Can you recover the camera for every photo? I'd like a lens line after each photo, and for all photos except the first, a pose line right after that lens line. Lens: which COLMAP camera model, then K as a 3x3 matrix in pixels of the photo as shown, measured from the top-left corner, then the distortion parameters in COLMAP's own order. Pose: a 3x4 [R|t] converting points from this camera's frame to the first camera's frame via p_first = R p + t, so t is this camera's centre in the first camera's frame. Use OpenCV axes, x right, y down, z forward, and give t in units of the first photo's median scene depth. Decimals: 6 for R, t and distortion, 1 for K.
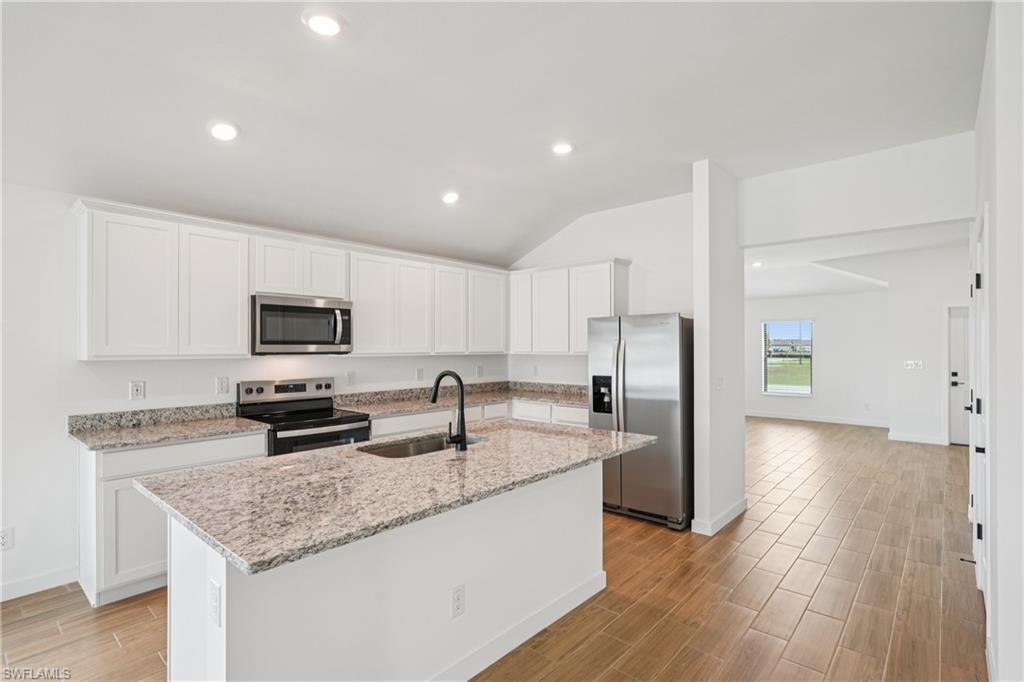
lens RADIAL K [[495.3, 0, 512.4], [0, 495.3, 344.1], [0, 0, 1]] dist [-0.003589, 0.000071]
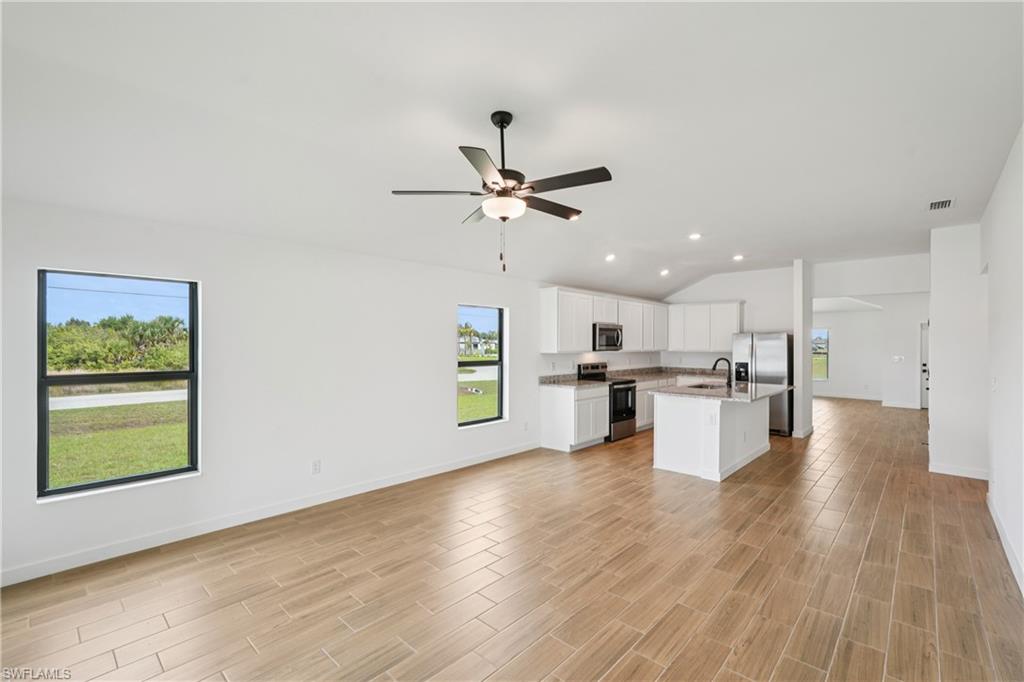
lens RADIAL K [[455.0, 0, 511.7], [0, 455.0, 342.9], [0, 0, 1]] dist [0.000290, 0.000164]
pose [[0.999860, 0.004422, -0.016116, -0.718835], [-0.004390, 0.999988, 0.002020, -0.014270], [0.016124, -0.001949, 0.999868, -0.850733]]
